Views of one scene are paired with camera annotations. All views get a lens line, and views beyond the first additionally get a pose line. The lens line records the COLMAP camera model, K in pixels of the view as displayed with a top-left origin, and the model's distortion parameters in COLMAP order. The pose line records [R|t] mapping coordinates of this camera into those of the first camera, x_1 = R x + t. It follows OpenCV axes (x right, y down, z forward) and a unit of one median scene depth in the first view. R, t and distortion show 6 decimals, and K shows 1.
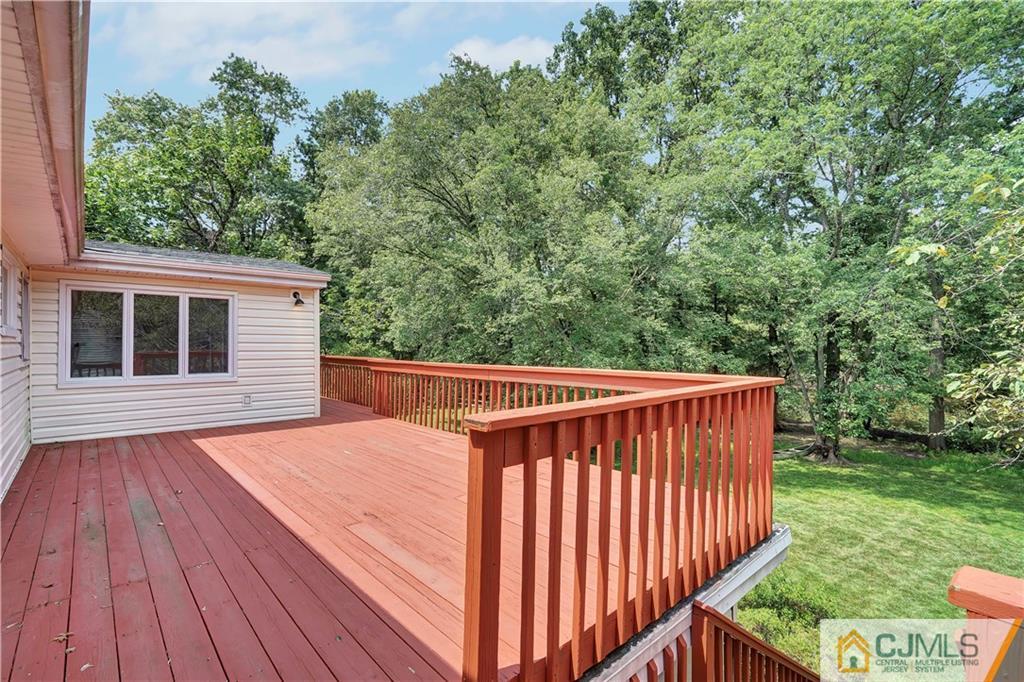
lens RADIAL K [[469.6, 0, 510.3], [0, 469.6, 344.7], [0, 0, 1]] dist [-0.004339, 0.000737]
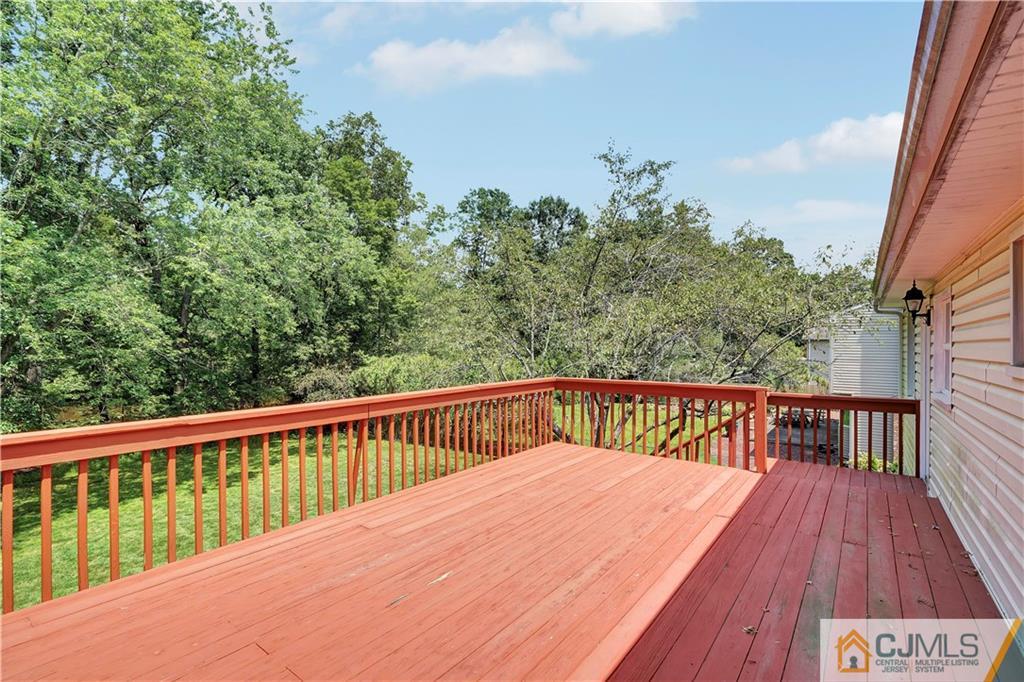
lens RADIAL K [[469.6, 0, 512.2], [0, 469.6, 348.2], [0, 0, 1]] dist [-0.004339, 0.000737]
pose [[-0.188237, -0.001924, 0.982122, -1.265102], [0.000333, 0.999998, 0.002022, -0.054772], [-0.982124, 0.000707, -0.188236, 1.438814]]
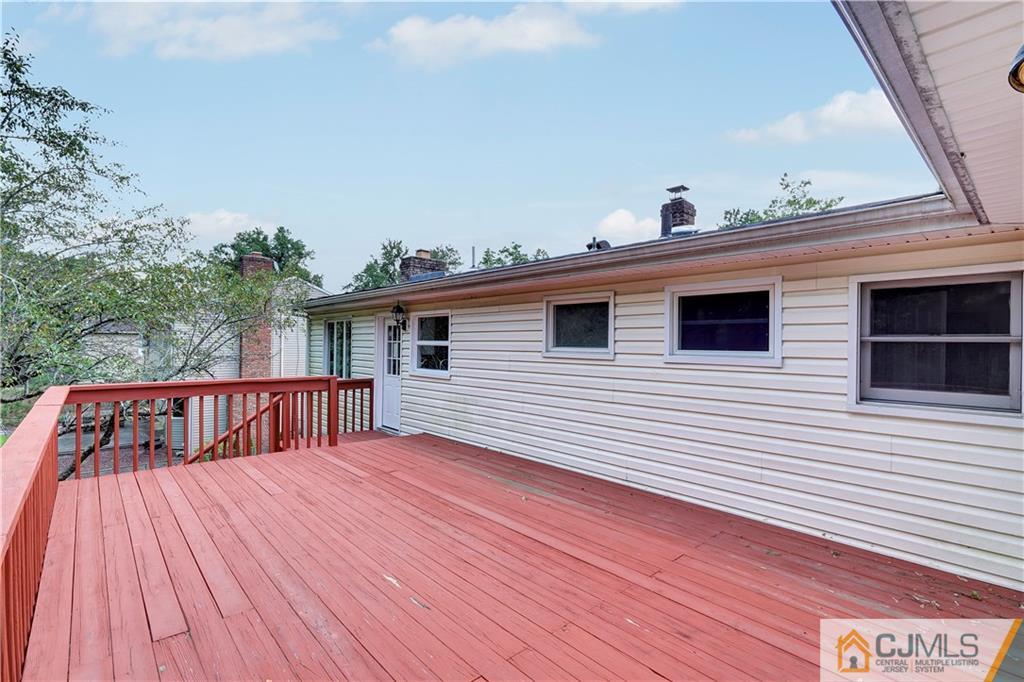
lens RADIAL K [[469.6, 0, 511.3], [0, 469.6, 345.1], [0, 0, 1]] dist [-0.004339, 0.000737]
pose [[-0.999932, -0.011322, -0.002803, -0.676941], [-0.011337, 0.999921, 0.005484, -0.065507], [0.002741, 0.005515, -0.999981, 2.168713]]
